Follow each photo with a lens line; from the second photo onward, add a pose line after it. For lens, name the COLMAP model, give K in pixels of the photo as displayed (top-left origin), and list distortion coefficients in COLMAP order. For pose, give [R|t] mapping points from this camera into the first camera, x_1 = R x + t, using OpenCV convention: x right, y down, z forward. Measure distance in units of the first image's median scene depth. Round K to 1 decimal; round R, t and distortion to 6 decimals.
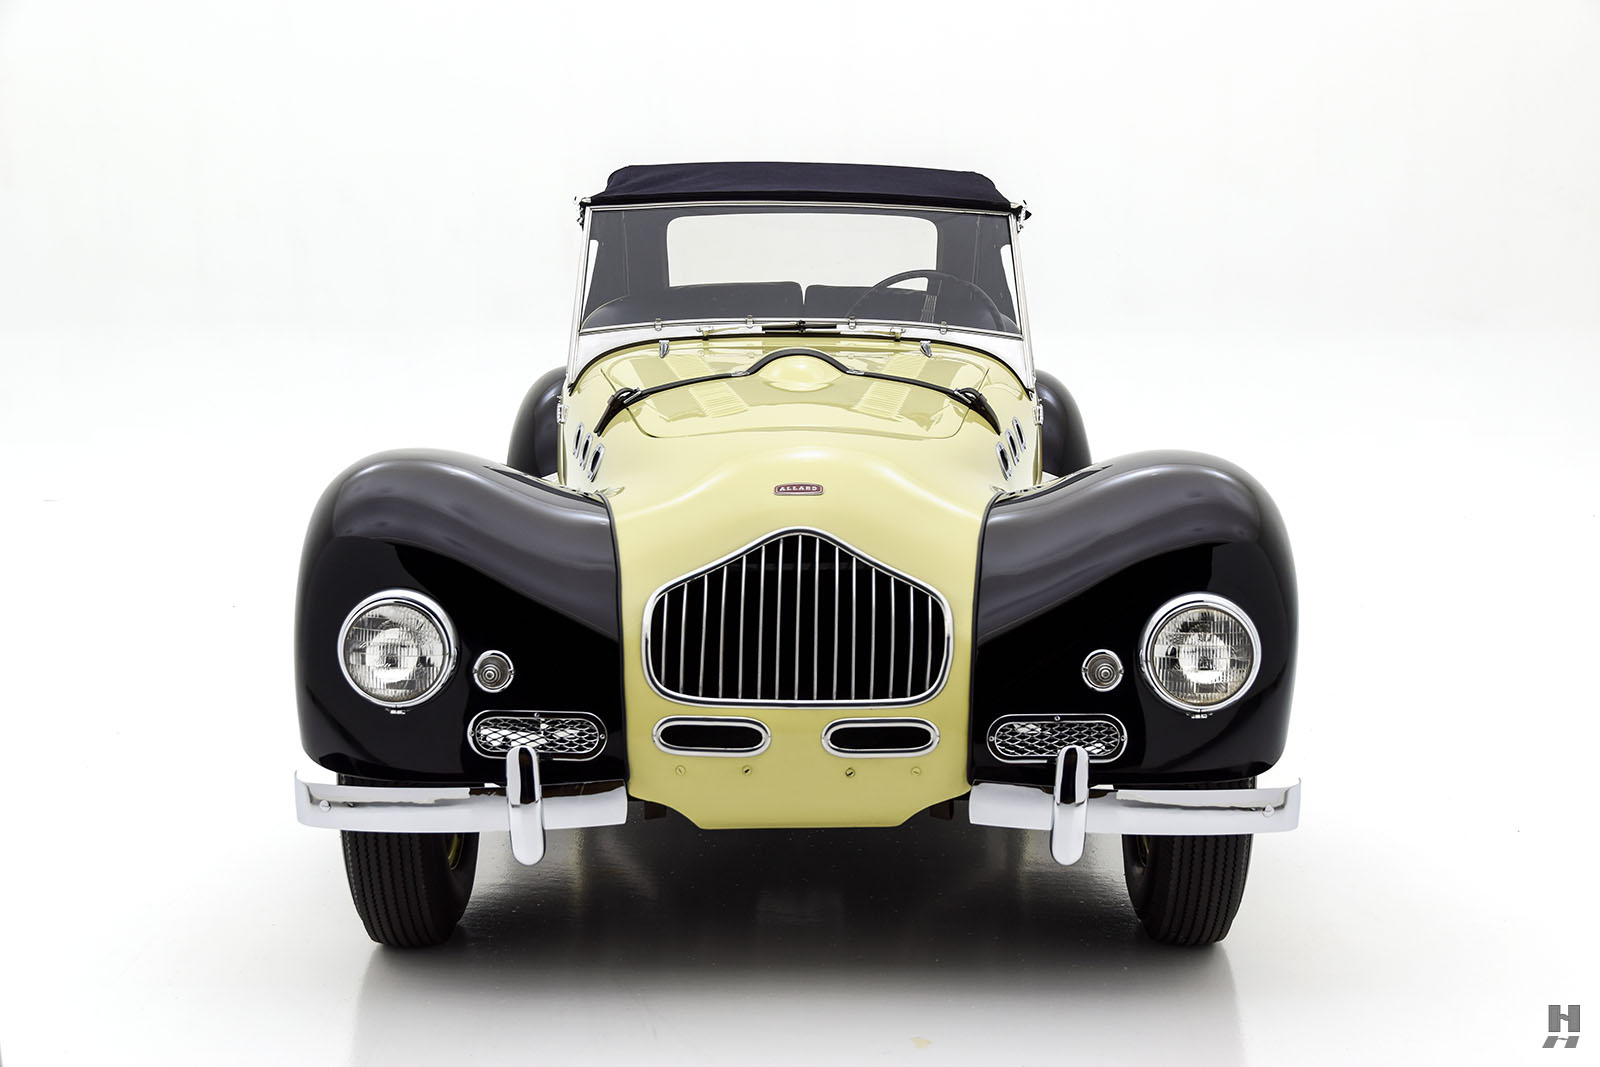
lens RADIAL K [[2626.6, 0, 799.4], [0, 2626.6, 698.8], [0, 0, 1]] dist [0.283537, -0.001011]
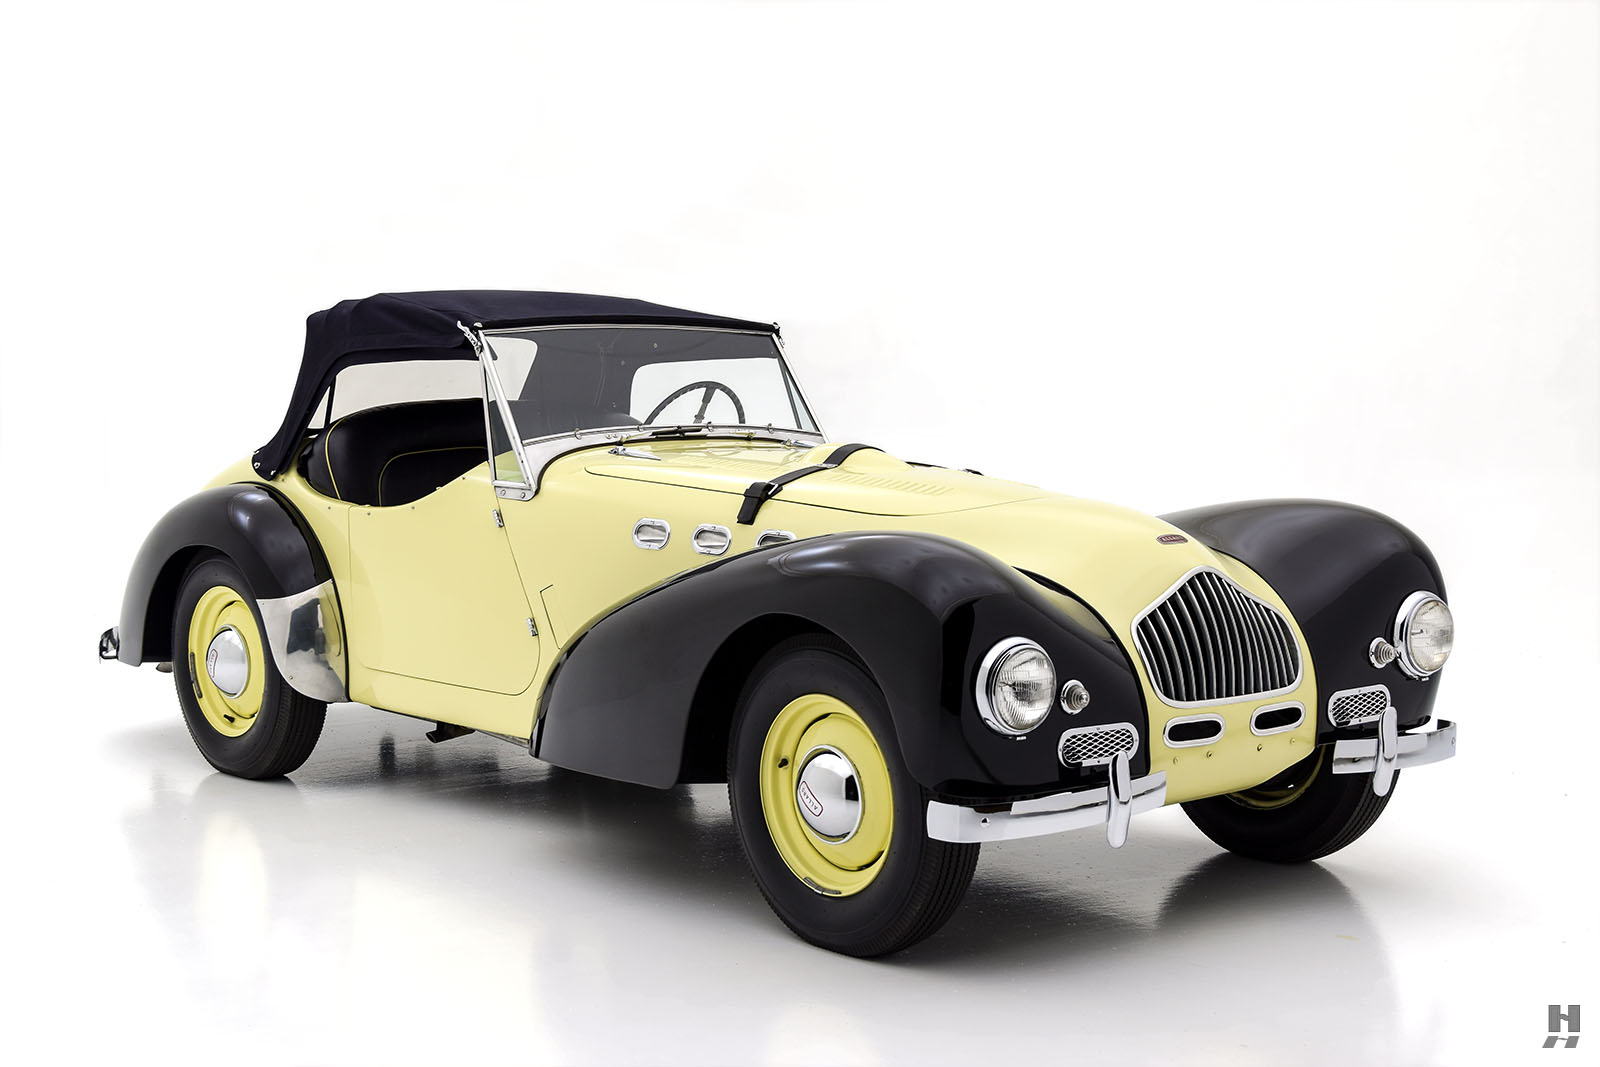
lens RADIAL K [[2626.6, 0, 799.4], [0, 2626.6, 698.8], [0, 0, 1]] dist [0.283537, -0.001011]
pose [[0.748798, -0.101658, 0.654955, -1.013536], [0.131083, 0.991363, 0.004008, -0.031333], [-0.649706, 0.082852, 0.755657, 0.144407]]
